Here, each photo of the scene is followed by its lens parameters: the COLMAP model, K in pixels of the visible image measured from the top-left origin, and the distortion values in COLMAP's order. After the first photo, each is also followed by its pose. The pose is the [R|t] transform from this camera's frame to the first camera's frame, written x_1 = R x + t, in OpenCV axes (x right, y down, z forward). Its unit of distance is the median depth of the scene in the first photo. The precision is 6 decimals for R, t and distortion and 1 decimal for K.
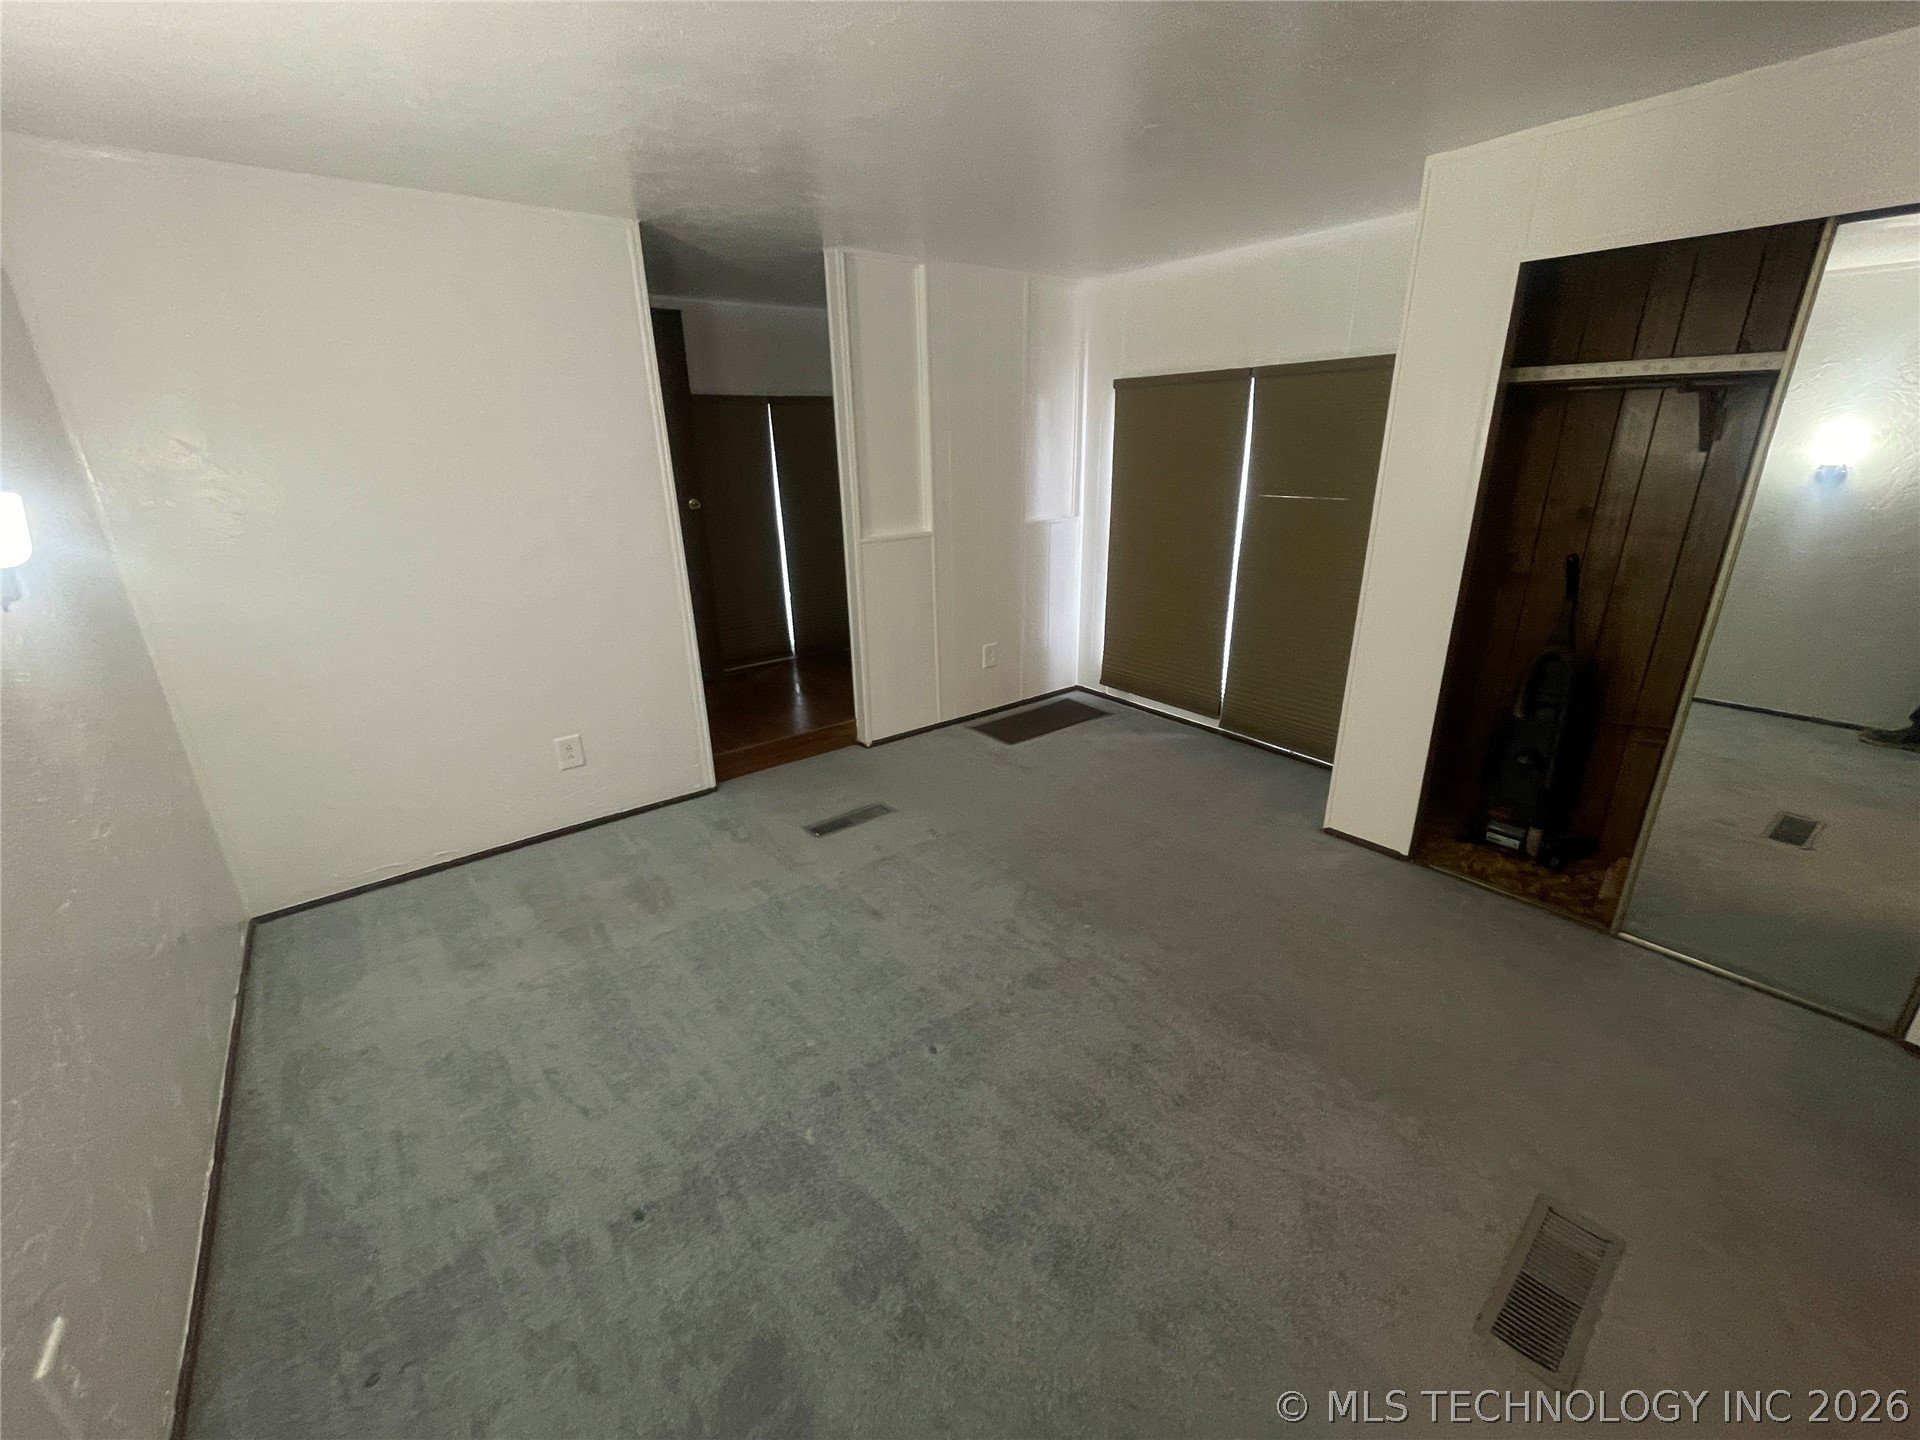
lens RADIAL K [[777.8, 0, 958.2], [0, 777.8, 721.8], [0, 0, 1]] dist [-0.001213, 0.000157]
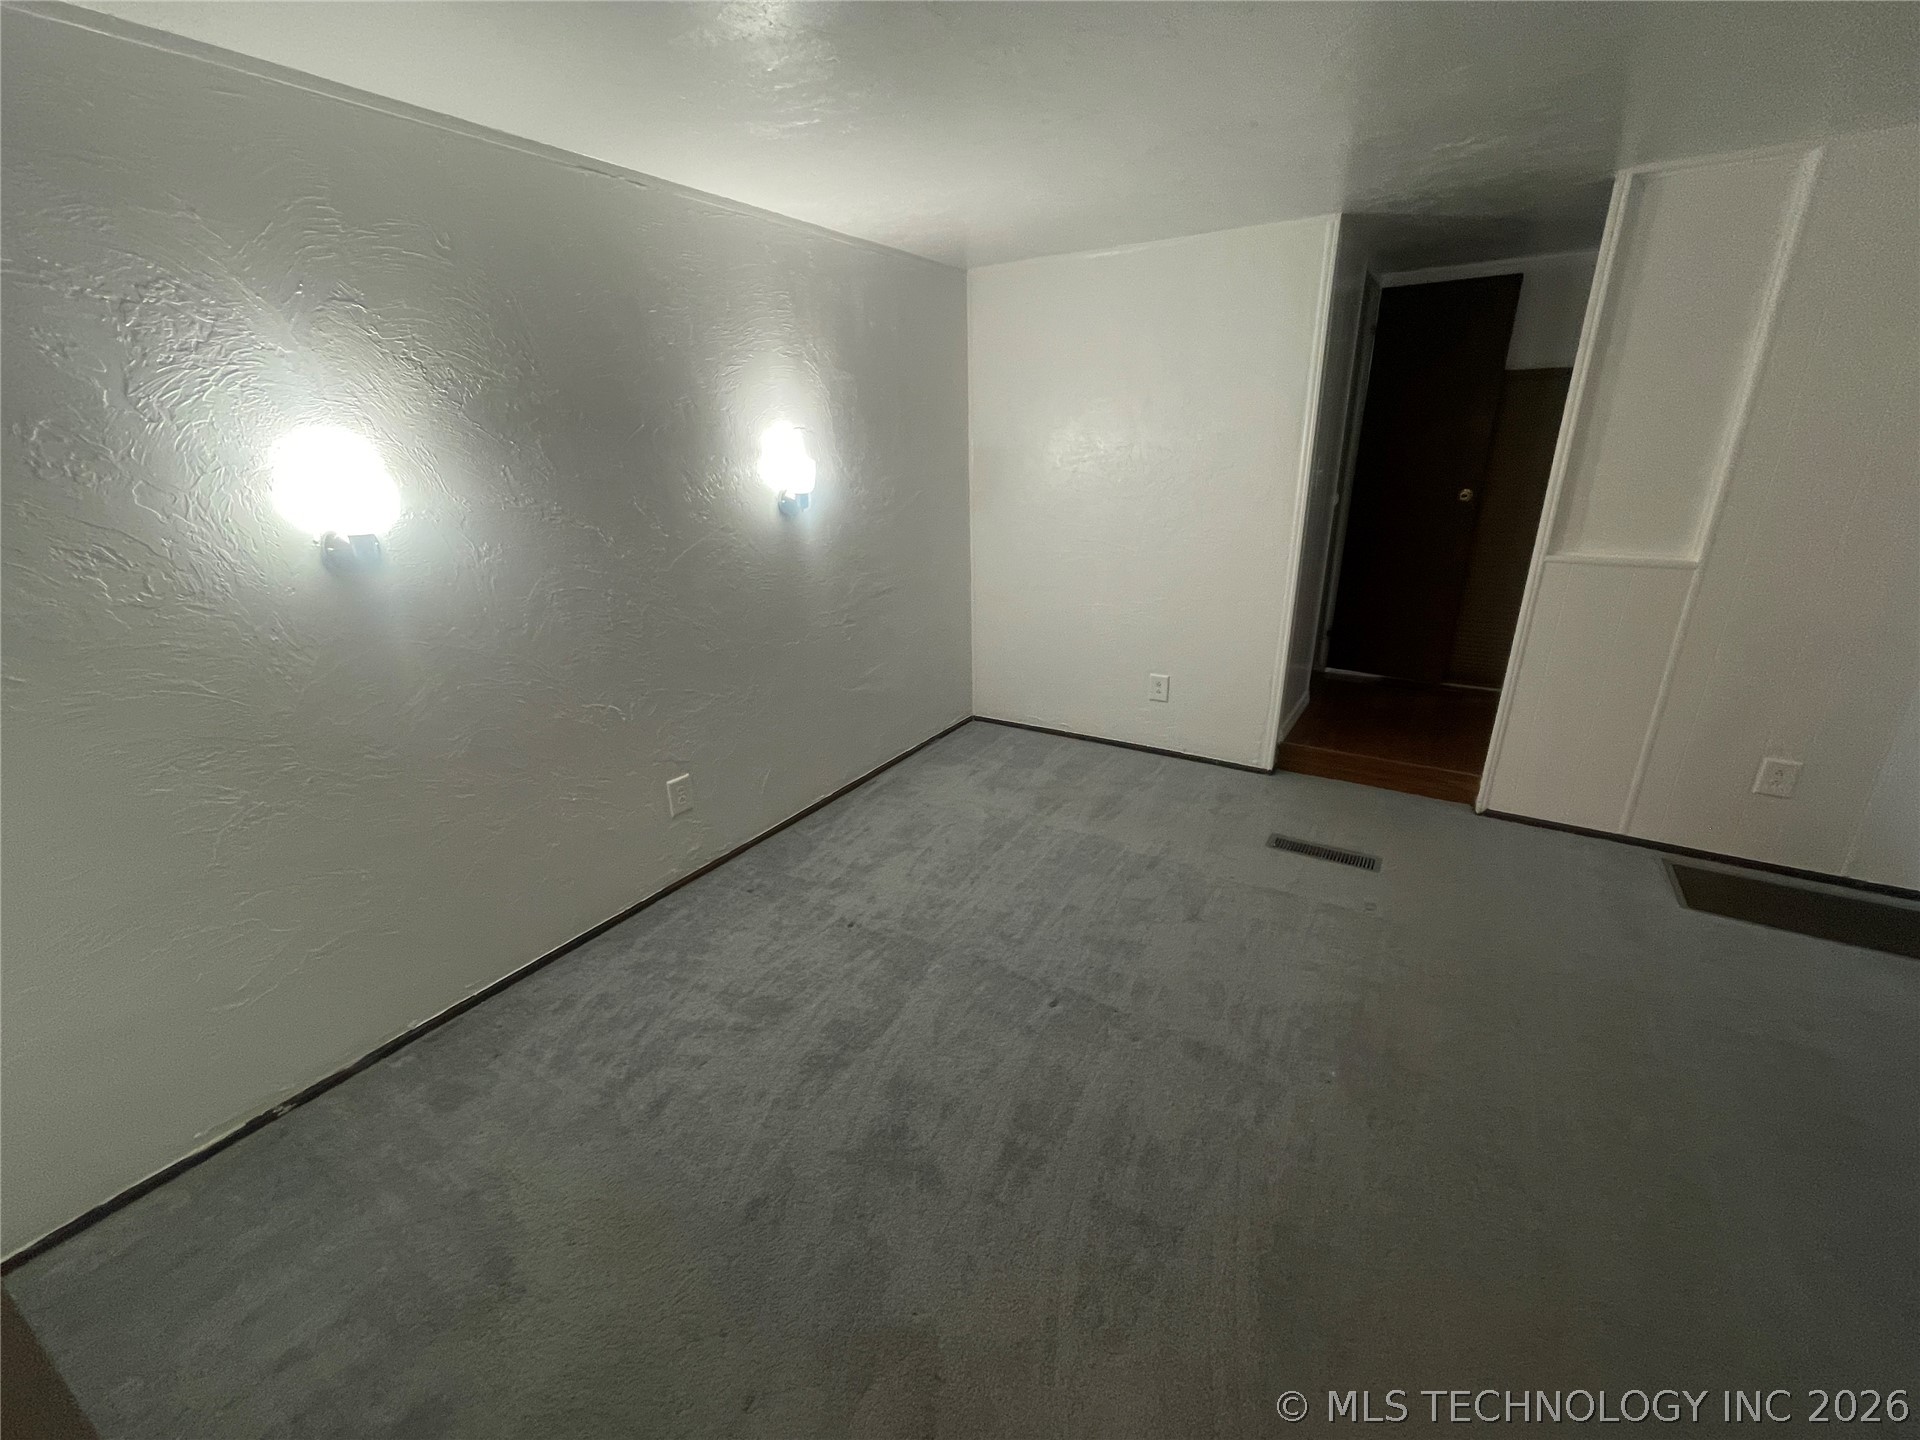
lens RADIAL K [[777.8, 0, 949.8], [0, 777.8, 716.2], [0, 0, 1]] dist [-0.001213, 0.000157]
pose [[0.341728, 0.331564, -0.879367, 0.545945], [-0.305937, 0.923977, 0.229495, -0.114454], [0.888608, 0.190606, 0.417187, 0.249947]]
